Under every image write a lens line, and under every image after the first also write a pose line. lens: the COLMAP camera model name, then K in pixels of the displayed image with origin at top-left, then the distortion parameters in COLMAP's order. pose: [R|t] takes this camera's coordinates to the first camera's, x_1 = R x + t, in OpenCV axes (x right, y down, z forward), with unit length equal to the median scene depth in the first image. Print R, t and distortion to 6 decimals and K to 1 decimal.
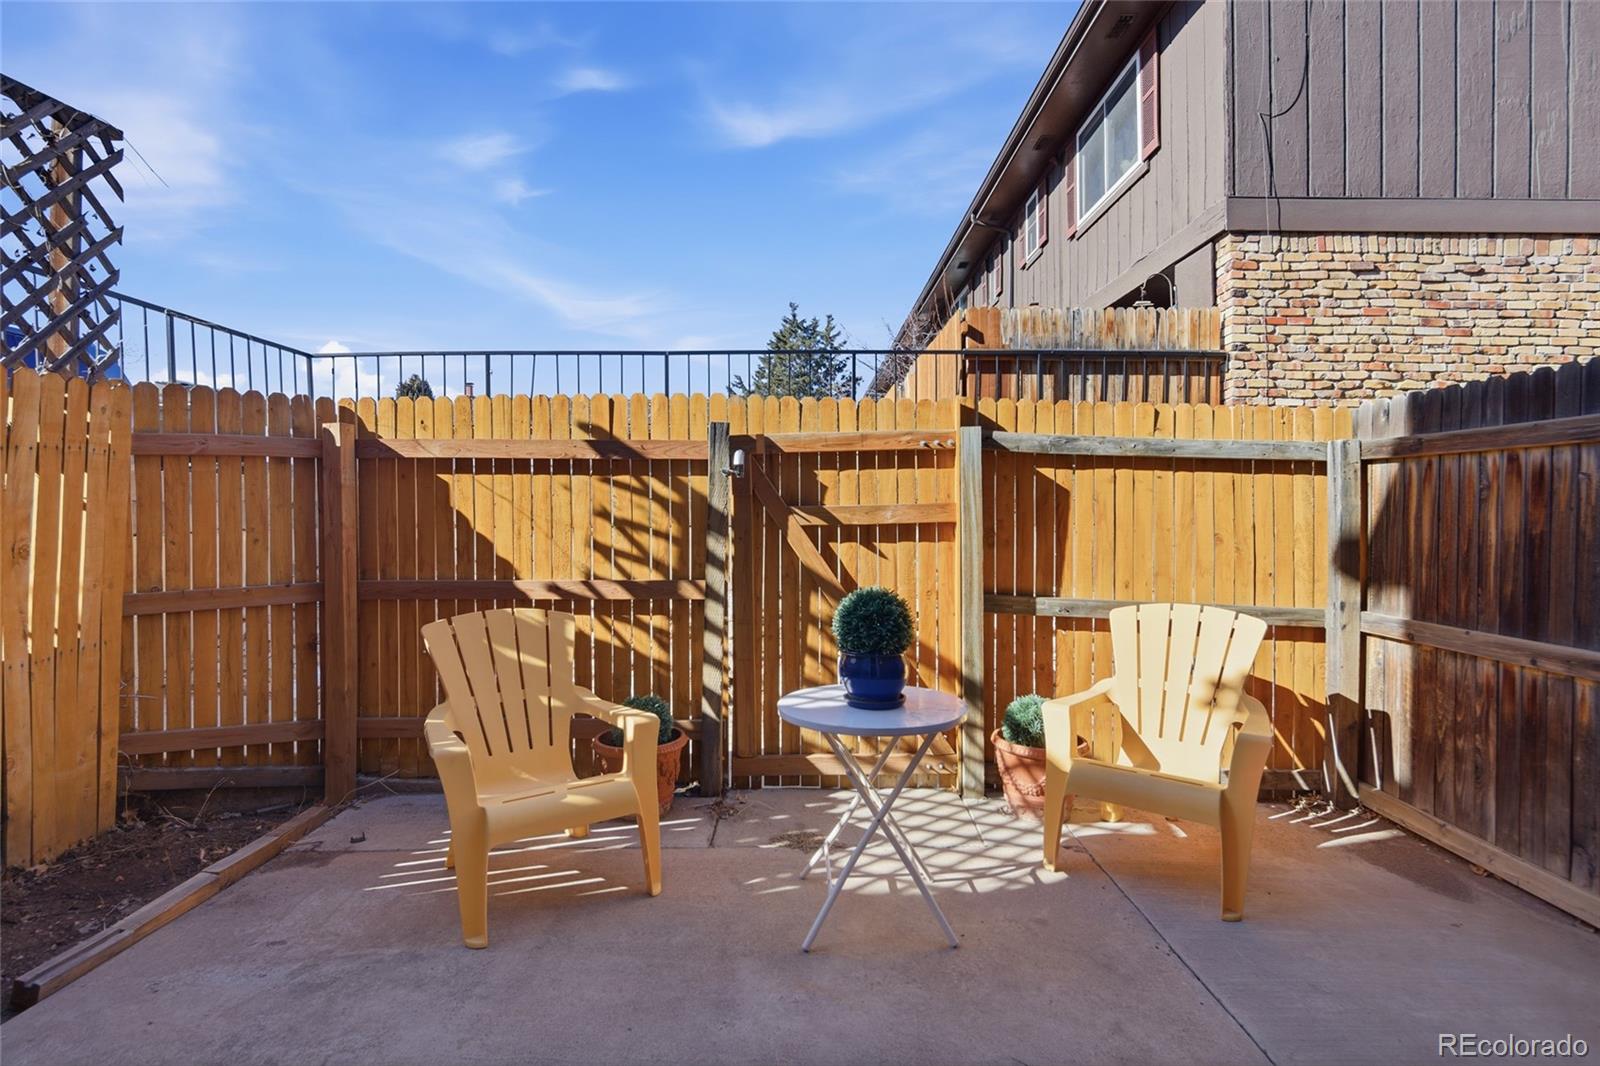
lens RADIAL K [[769.3, 0, 775.7], [0, 769.3, 529.1], [0, 0, 1]] dist [-0.020521, -0.000741]
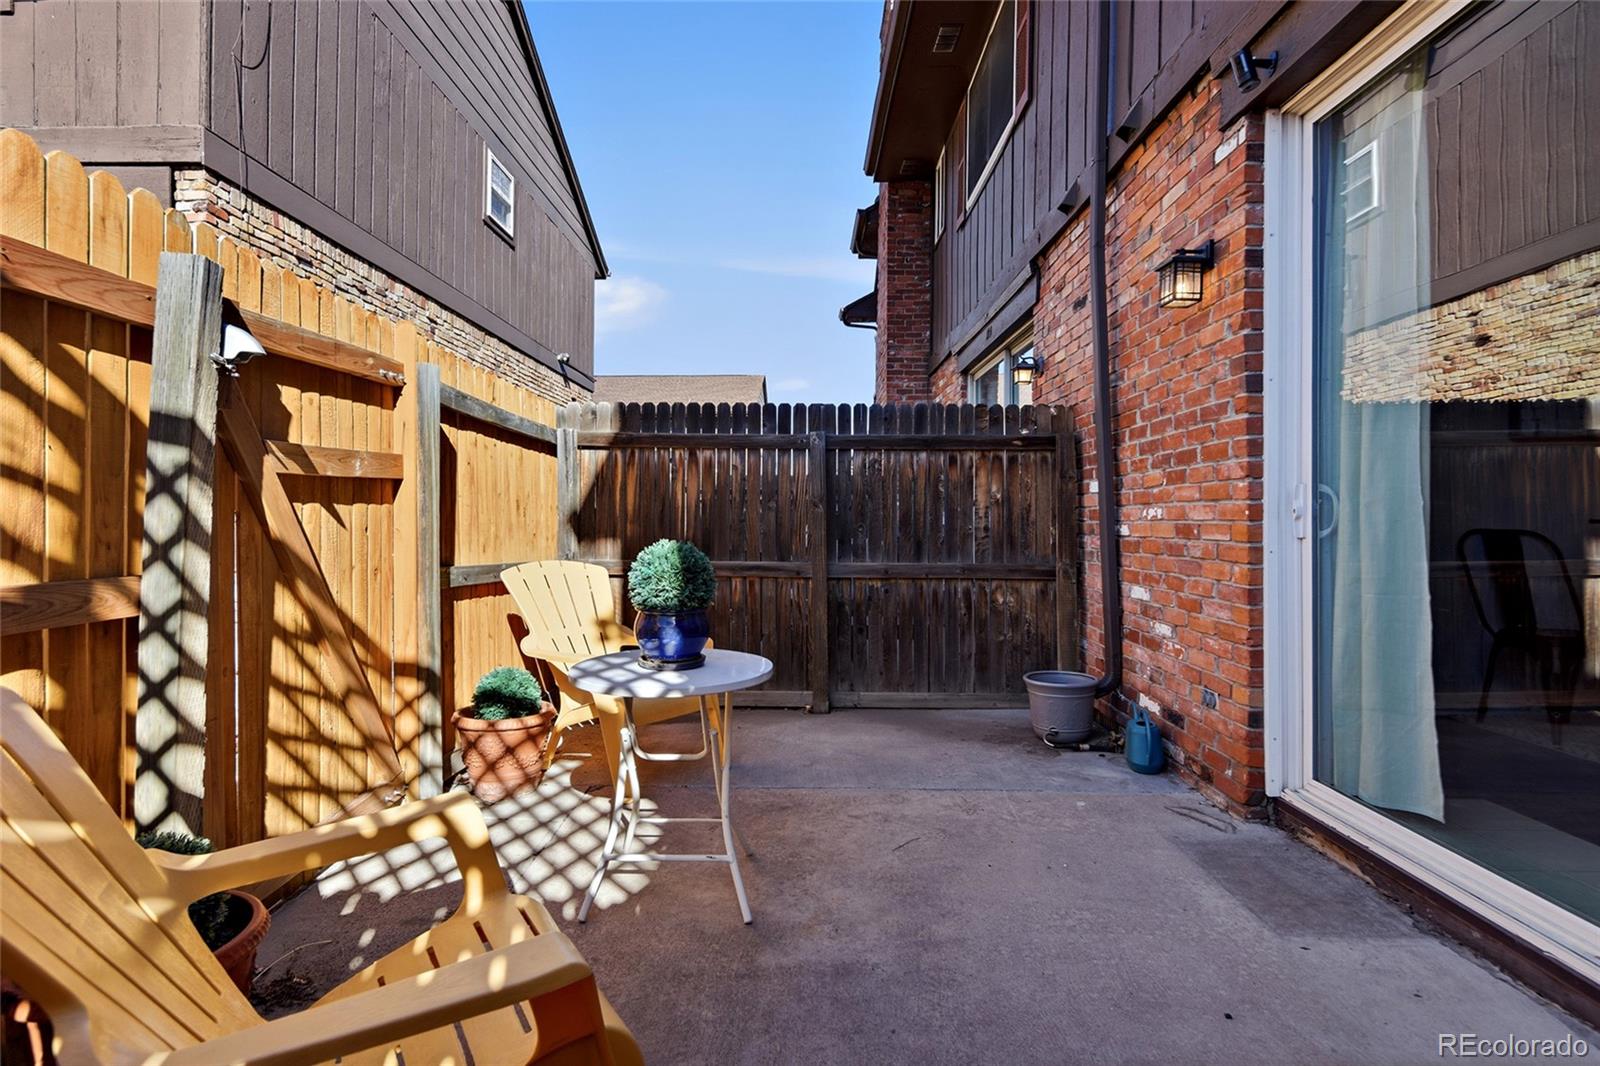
lens RADIAL K [[798.8, 0, 803.0], [0, 798.8, 499.6], [0, 0, 1]] dist [-0.001808, -0.000761]
pose [[-0.022050, 0.018624, 0.999583, -0.337529], [0.010203, 0.999779, -0.018403, 0.017726], [-0.999705, 0.009793, -0.022235, 0.336986]]
